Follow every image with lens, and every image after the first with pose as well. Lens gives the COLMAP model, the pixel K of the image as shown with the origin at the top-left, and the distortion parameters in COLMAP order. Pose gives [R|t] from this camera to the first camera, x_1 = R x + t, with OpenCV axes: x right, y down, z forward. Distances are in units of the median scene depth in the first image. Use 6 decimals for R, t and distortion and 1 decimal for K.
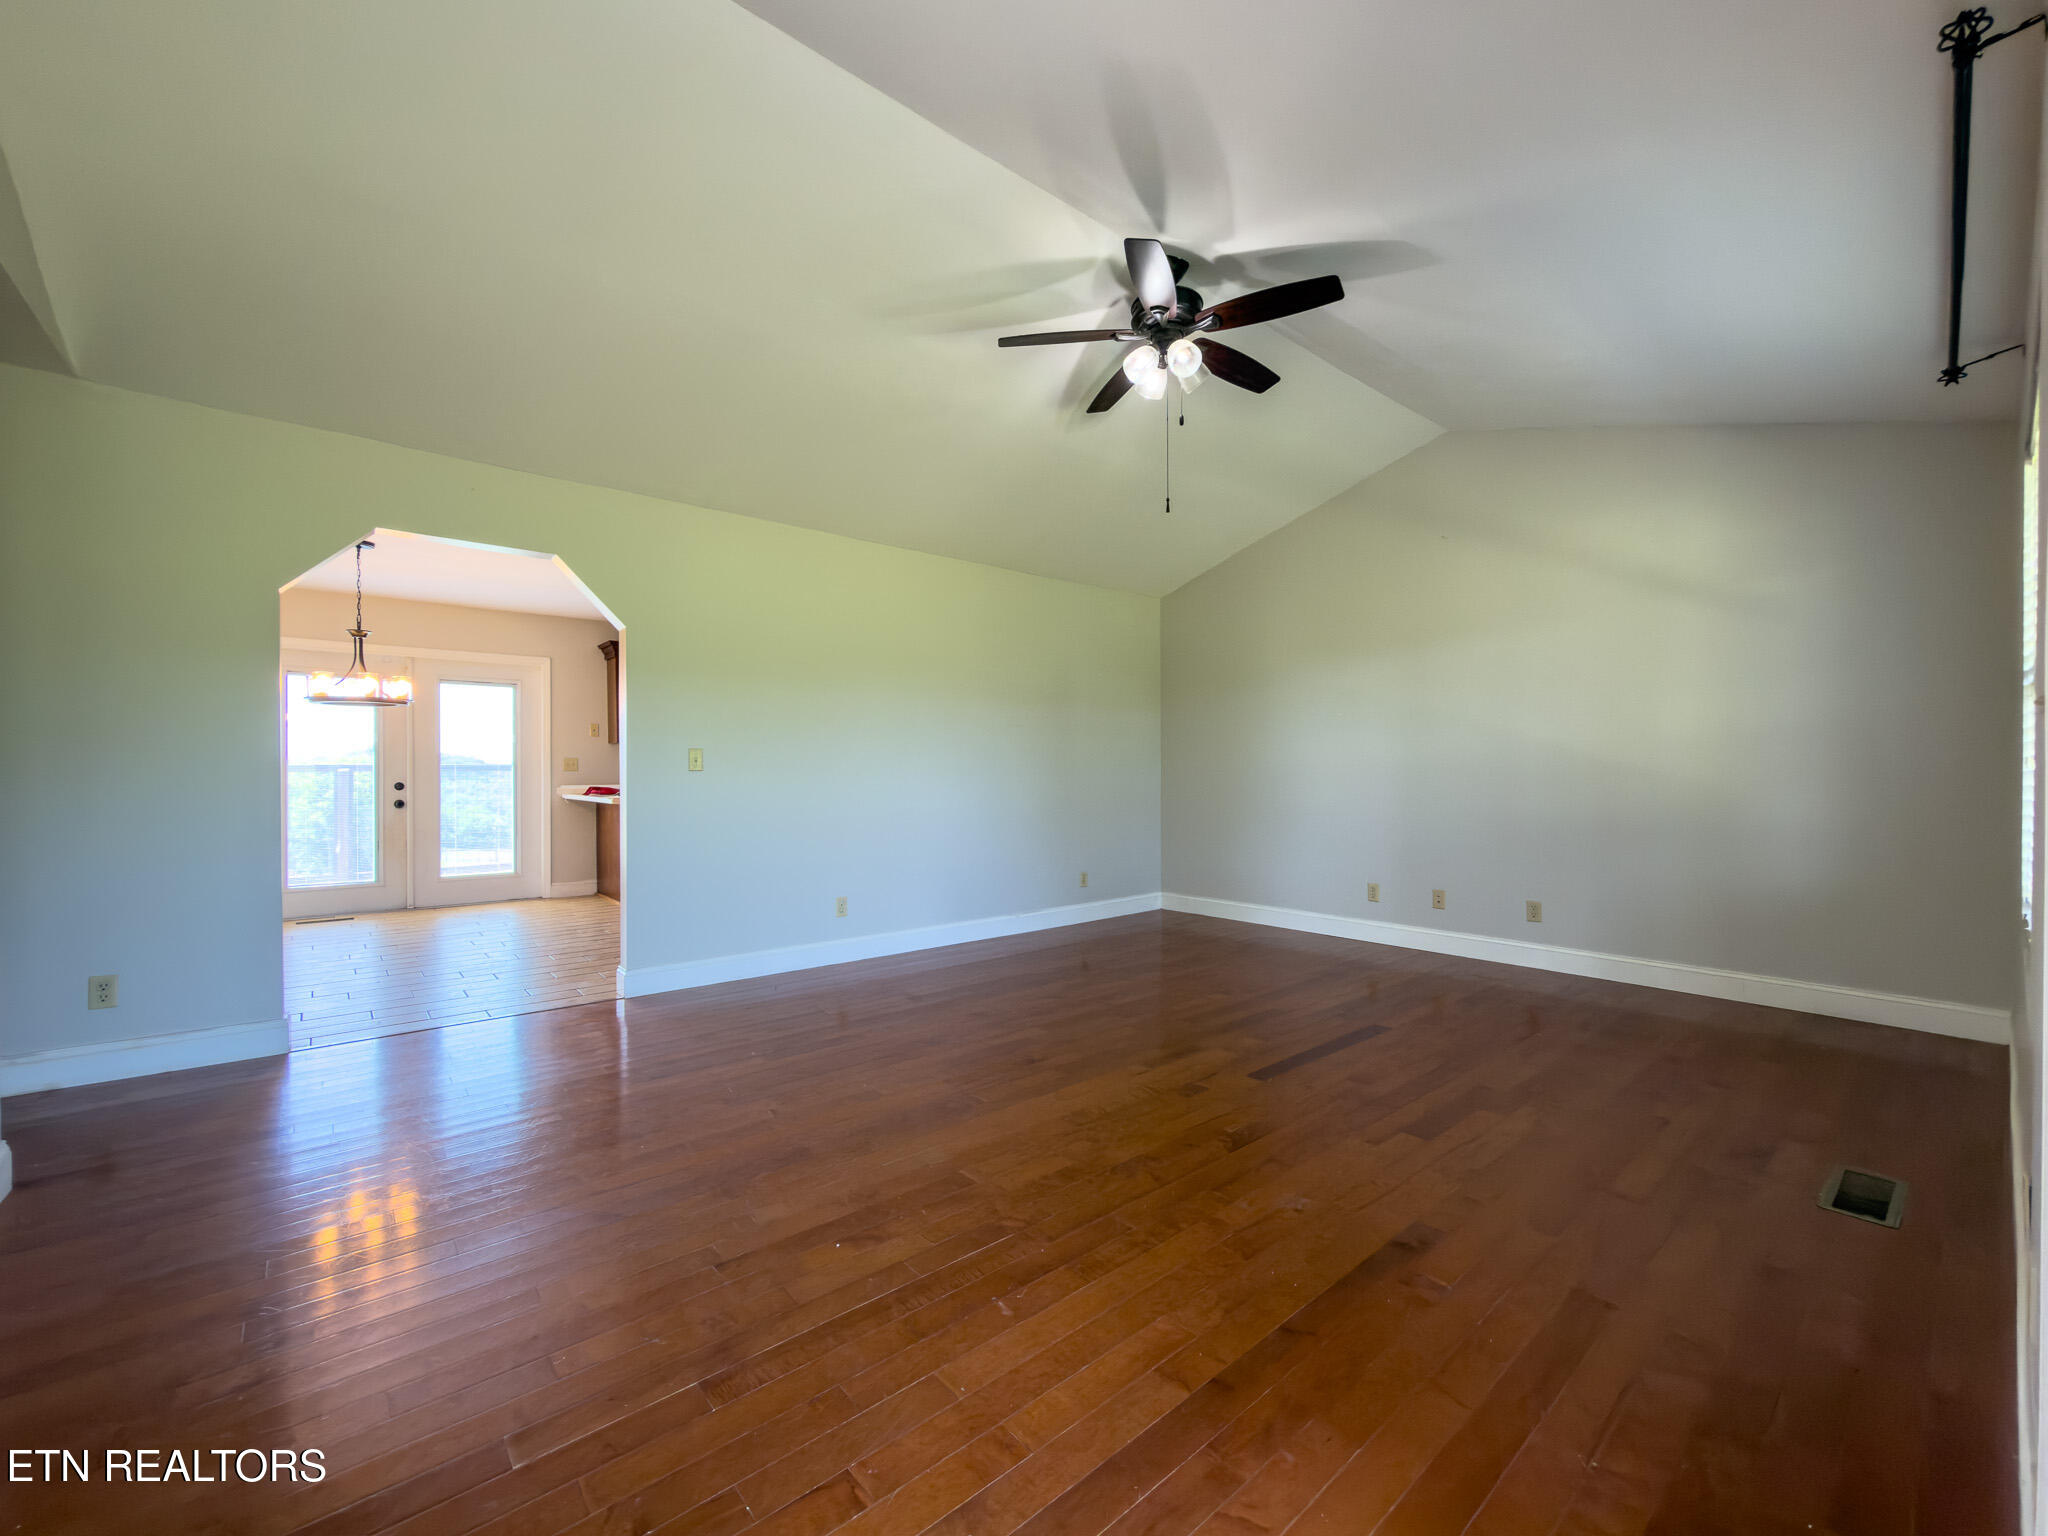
lens RADIAL K [[830.2, 0, 1020.5], [0, 830.2, 775.5], [0, 0, 1]] dist [-0.007771, 0.000935]
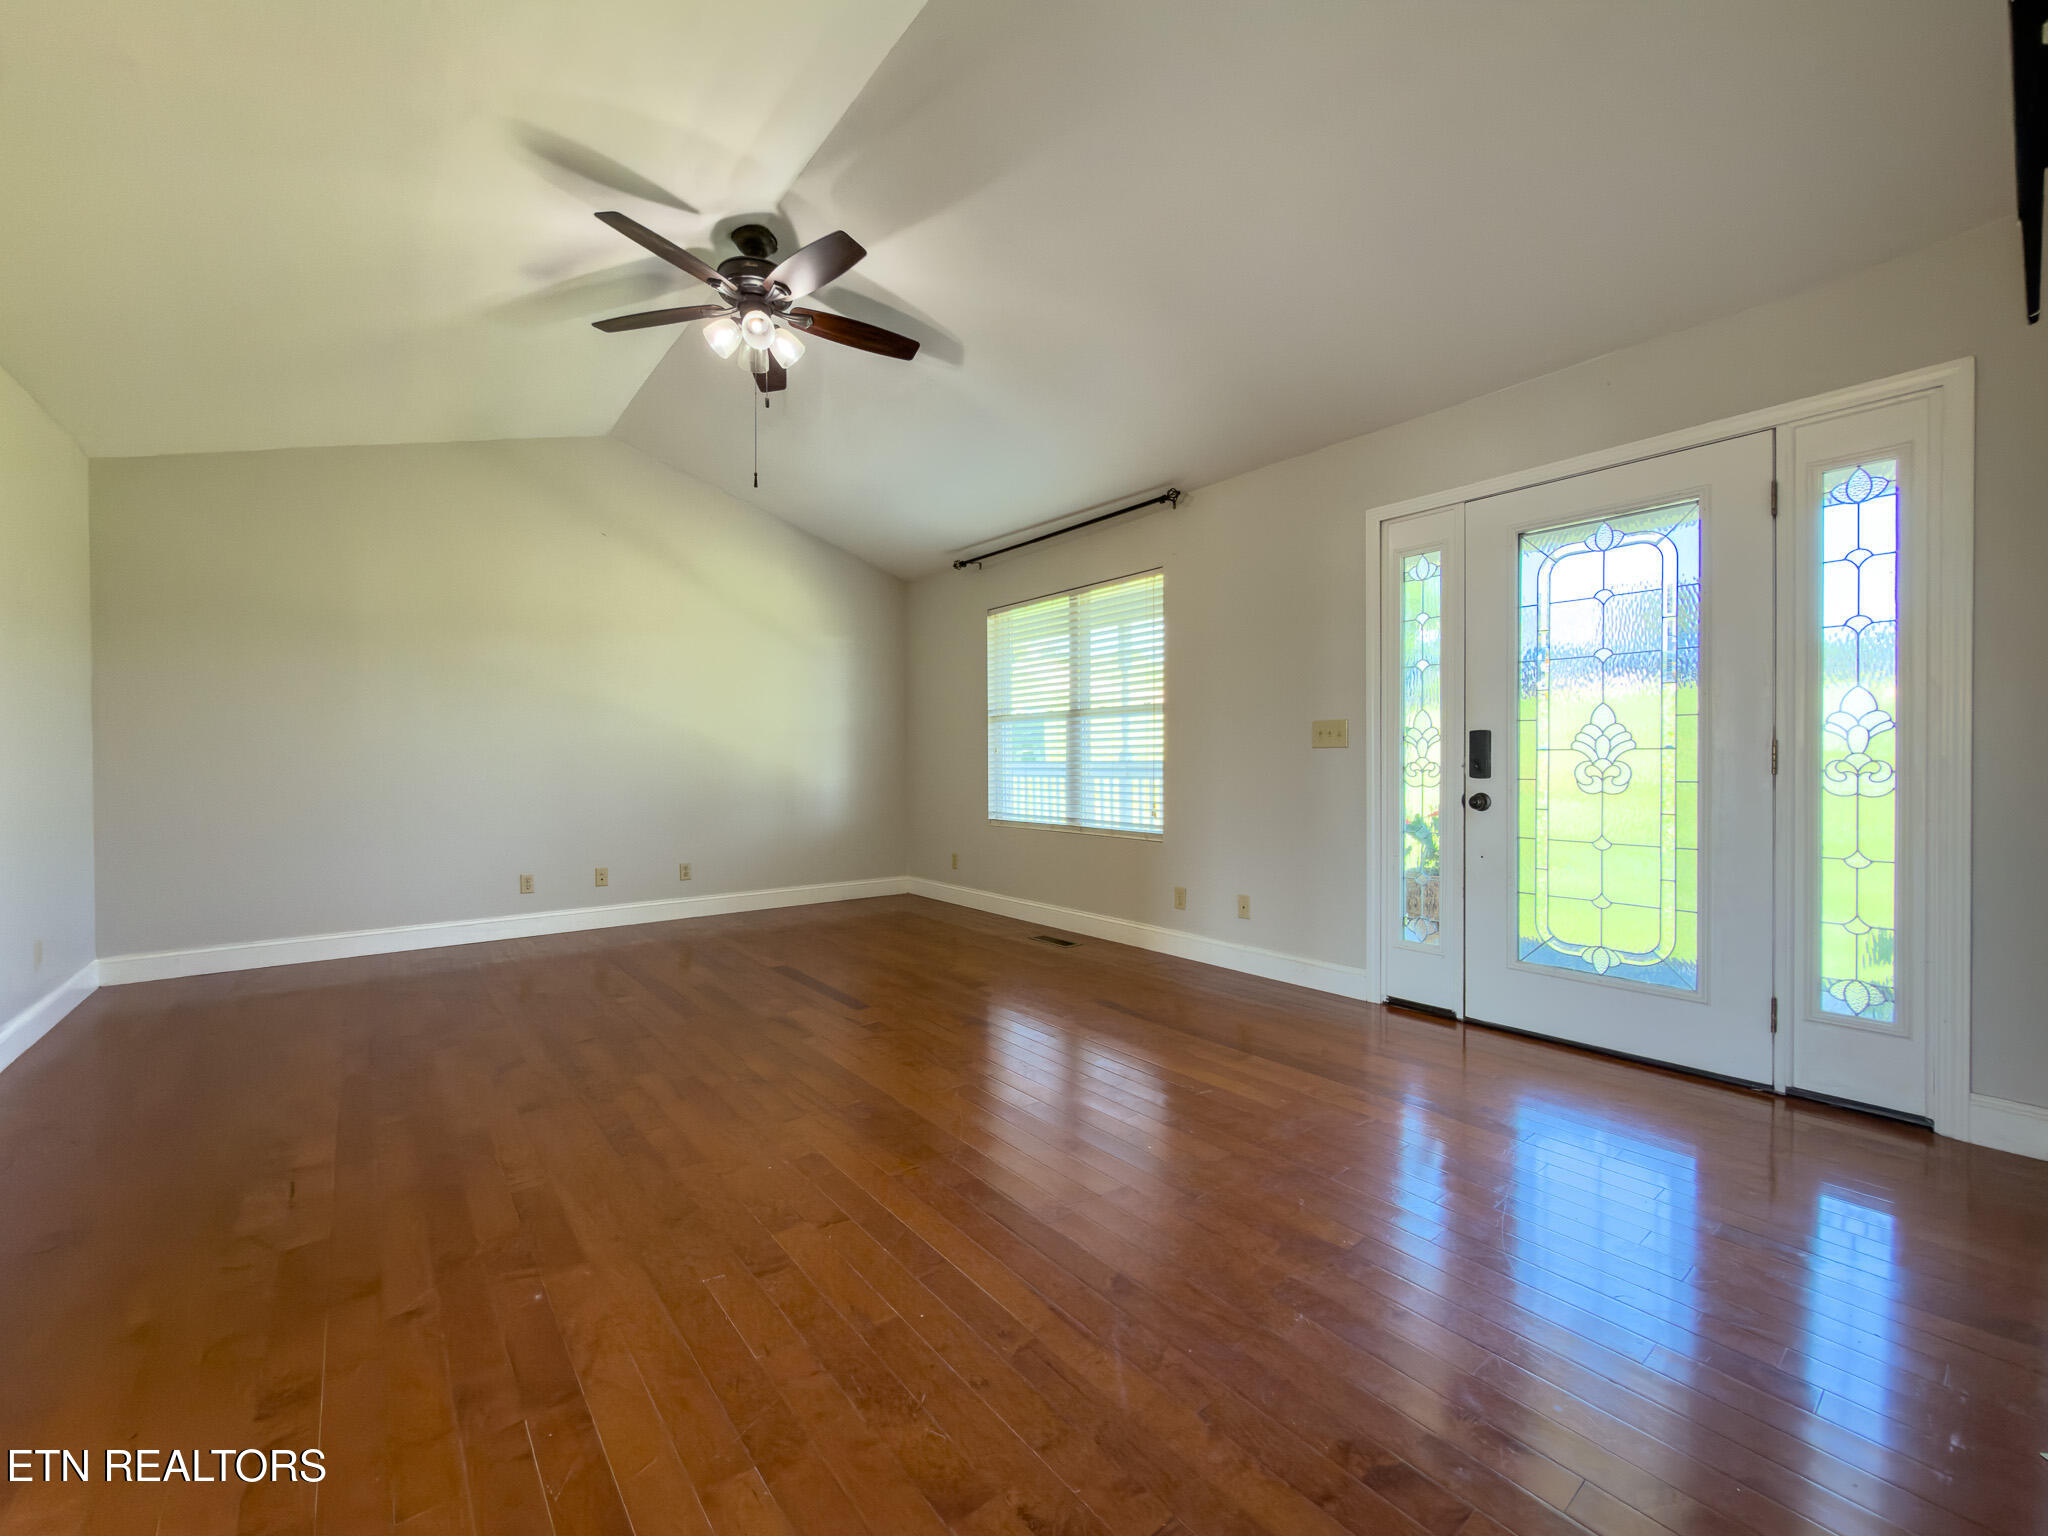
lens RADIAL K [[830.2, 0, 1024.2], [0, 830.2, 776.1], [0, 0, 1]] dist [-0.007771, 0.000935]
pose [[-0.002290, -0.007261, 0.999971, -0.755274], [0.005789, 0.999957, 0.007274, 0.022951], [-0.999981, 0.005805, -0.002248, 0.651557]]
